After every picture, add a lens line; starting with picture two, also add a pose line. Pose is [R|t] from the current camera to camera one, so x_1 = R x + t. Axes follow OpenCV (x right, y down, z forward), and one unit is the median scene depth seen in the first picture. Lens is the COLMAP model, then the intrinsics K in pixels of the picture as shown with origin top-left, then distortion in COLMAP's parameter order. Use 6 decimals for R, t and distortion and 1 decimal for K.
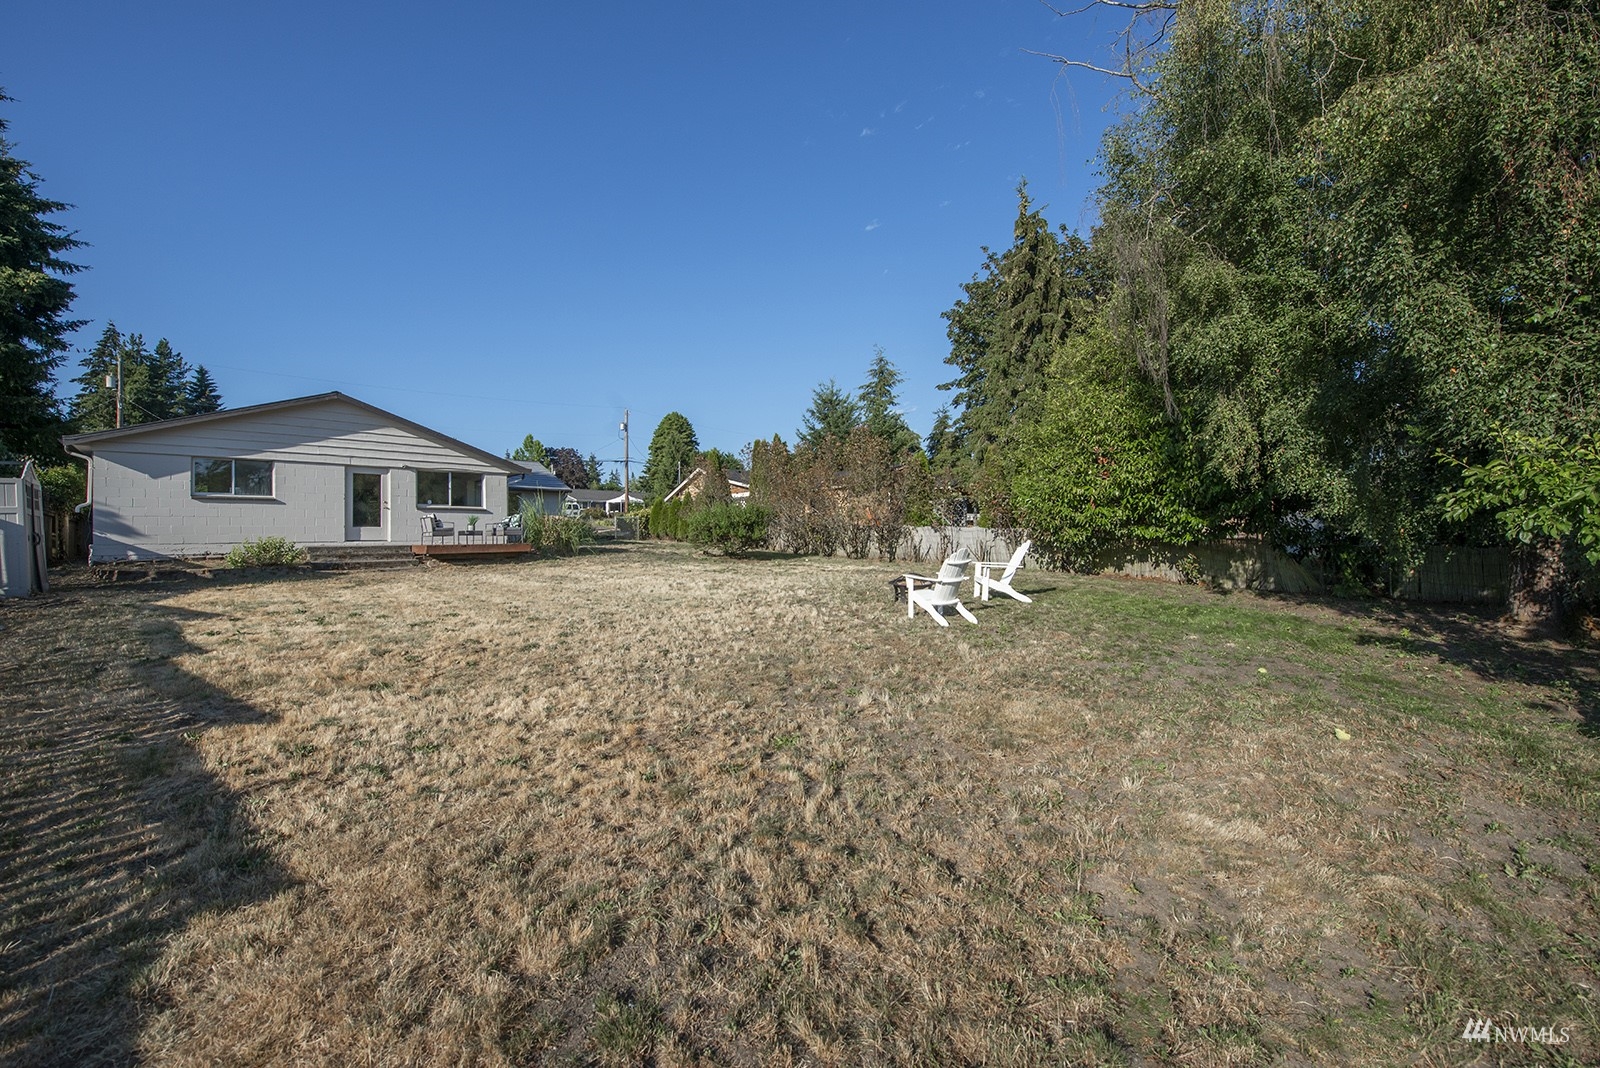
lens RADIAL K [[638.0, 0, 804.7], [0, 638.0, 531.4], [0, 0, 1]] dist [-0.014122, -0.003296]
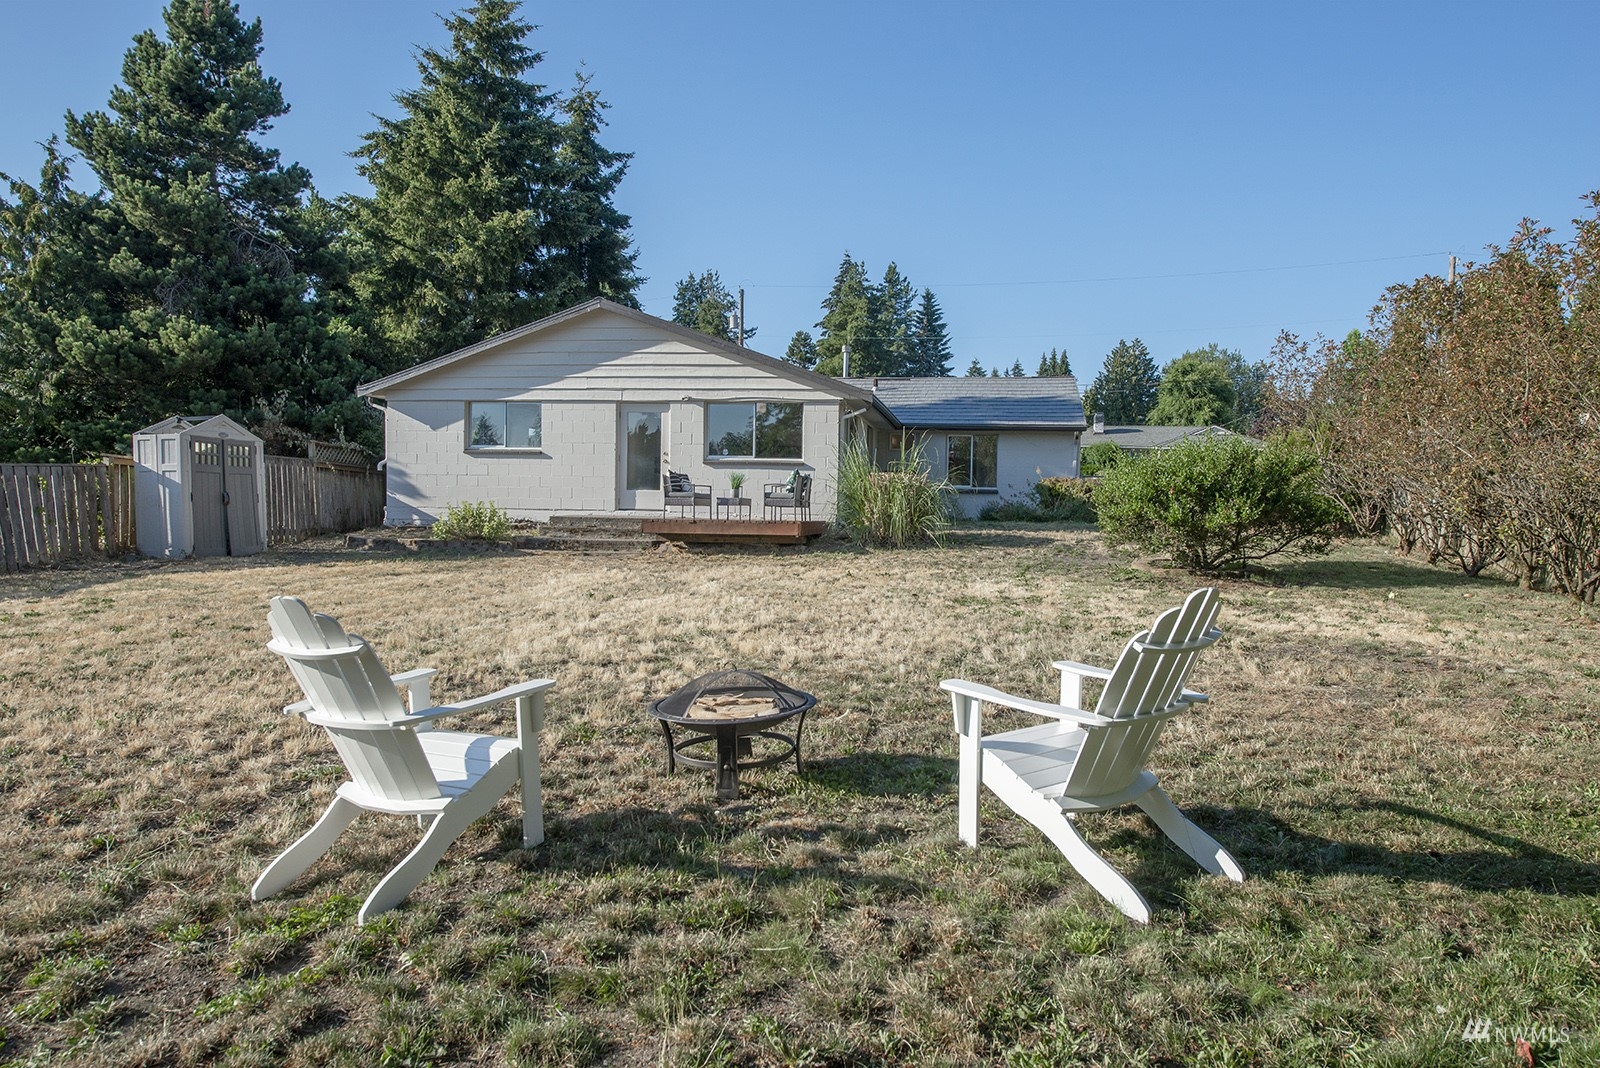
lens RADIAL K [[1046.9, 0, 800.0], [0, 1046.9, 534.0], [0, 0, 1]] dist [0.001827, -0.001694]
pose [[0.579837, 0.043588, -0.813565, 0.347257], [-0.017261, 0.999001, 0.041222, -0.009240], [0.814549, -0.009859, 0.580011, 0.486872]]
